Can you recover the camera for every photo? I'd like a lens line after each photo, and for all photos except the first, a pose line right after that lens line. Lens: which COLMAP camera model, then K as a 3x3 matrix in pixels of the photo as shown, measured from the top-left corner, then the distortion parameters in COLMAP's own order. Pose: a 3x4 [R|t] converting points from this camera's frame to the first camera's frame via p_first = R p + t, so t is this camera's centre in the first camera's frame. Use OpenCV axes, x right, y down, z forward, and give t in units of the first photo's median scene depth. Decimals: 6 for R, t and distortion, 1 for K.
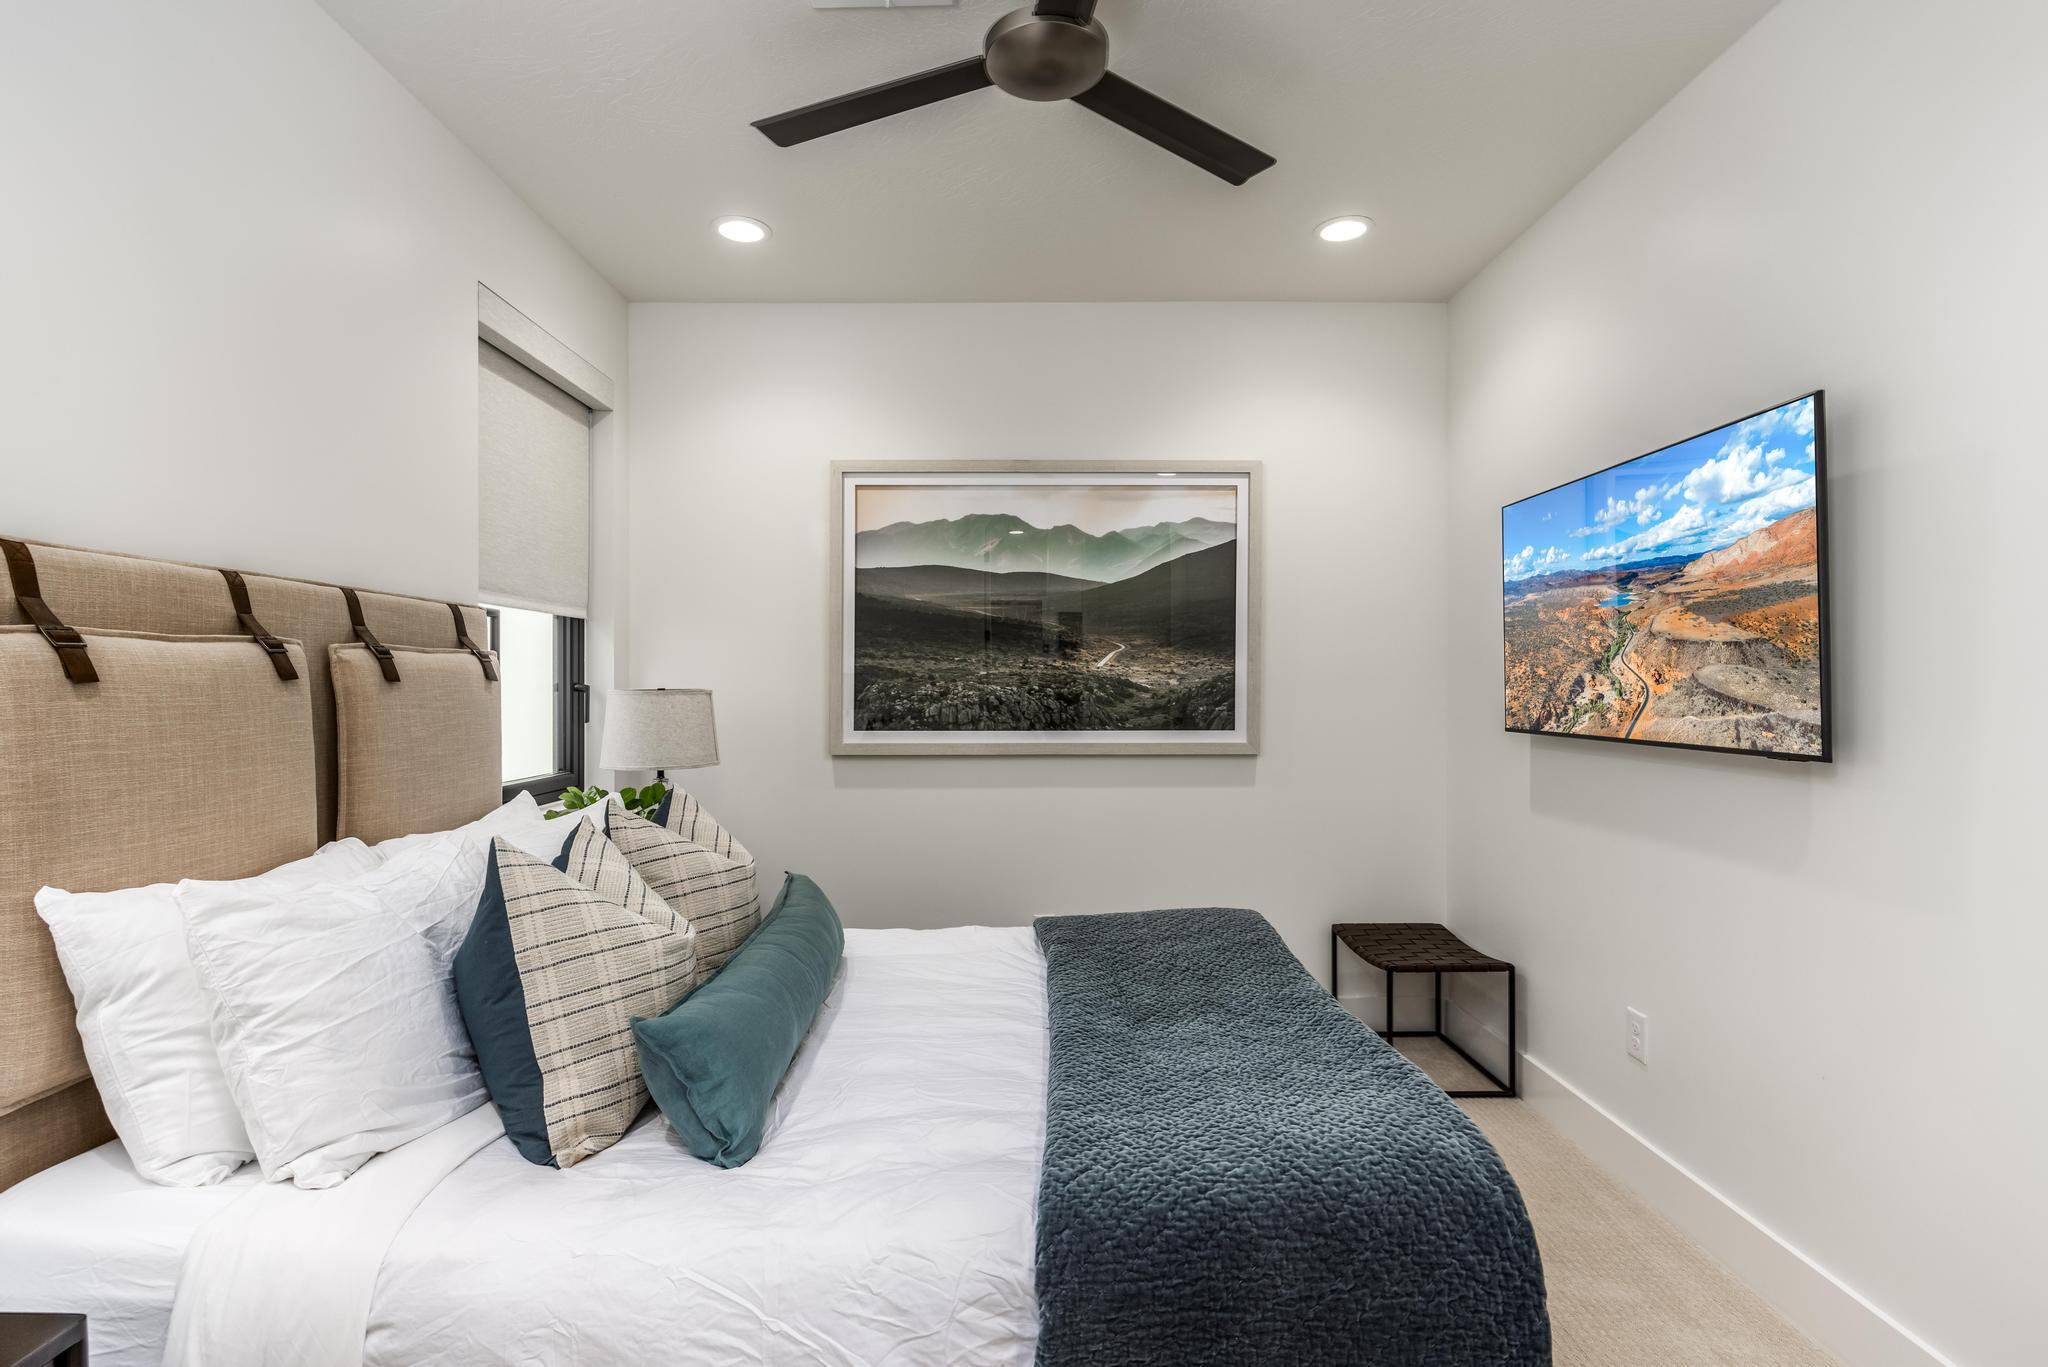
lens RADIAL K [[1002.5, 0, 1025.6], [0, 1002.5, 679.6], [0, 0, 1]] dist [0.000687, -0.000485]
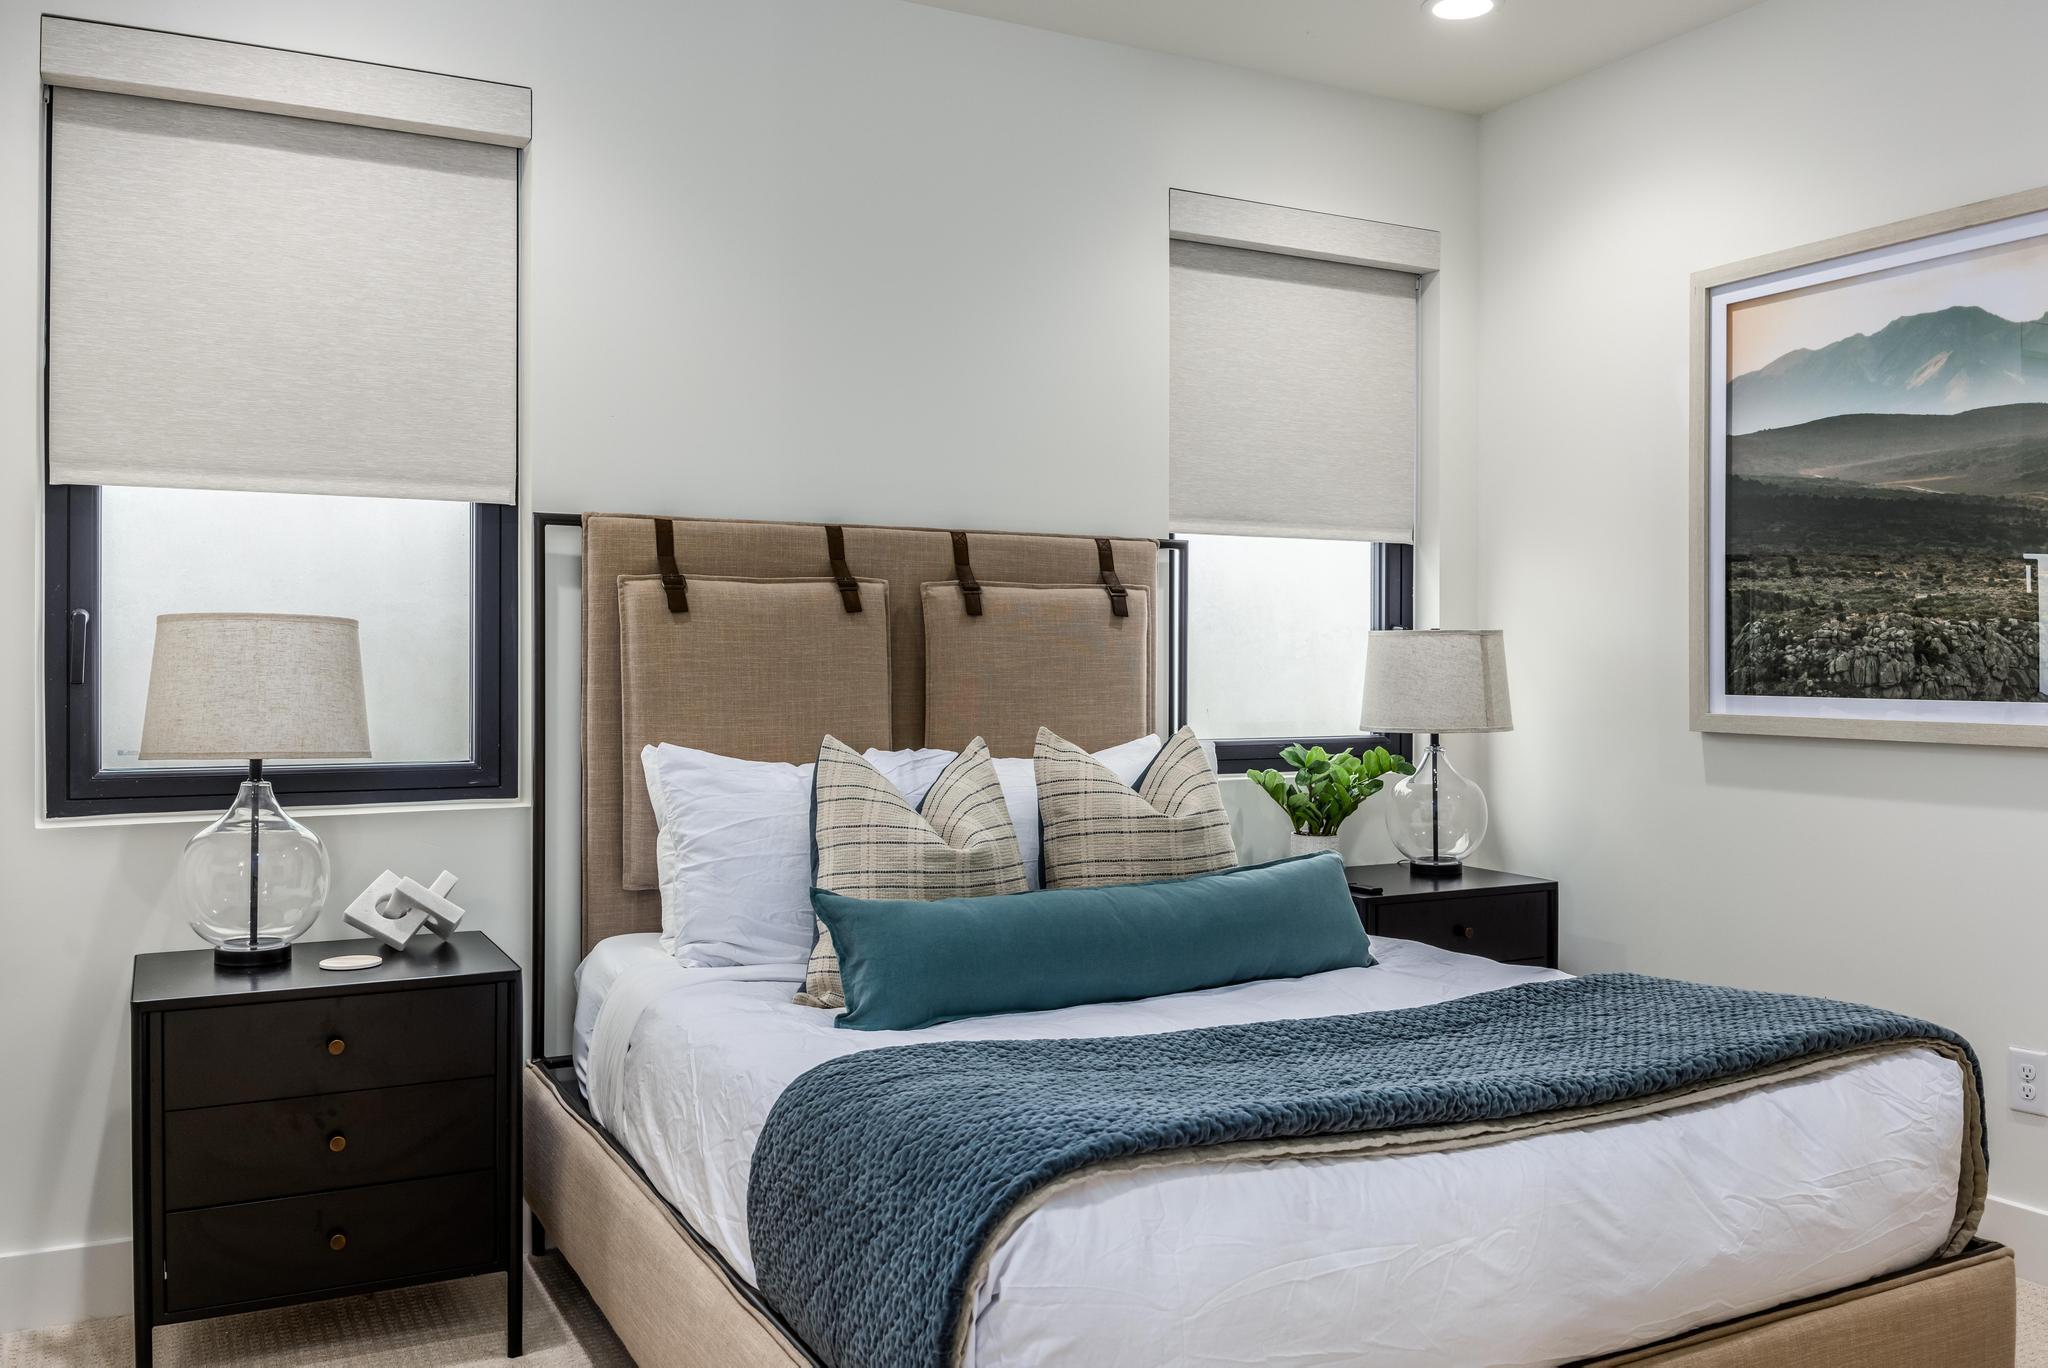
lens RADIAL K [[1667.7, 0, 1024.5], [0, 1667.7, 680.2], [0, 0, 1]] dist [-0.033986, -0.001851]
pose [[0.445455, 0.009367, -0.895255, 0.565805], [0.001440, 0.999936, 0.011179, 0.029414], [0.895303, -0.006269, 0.445413, 0.140444]]
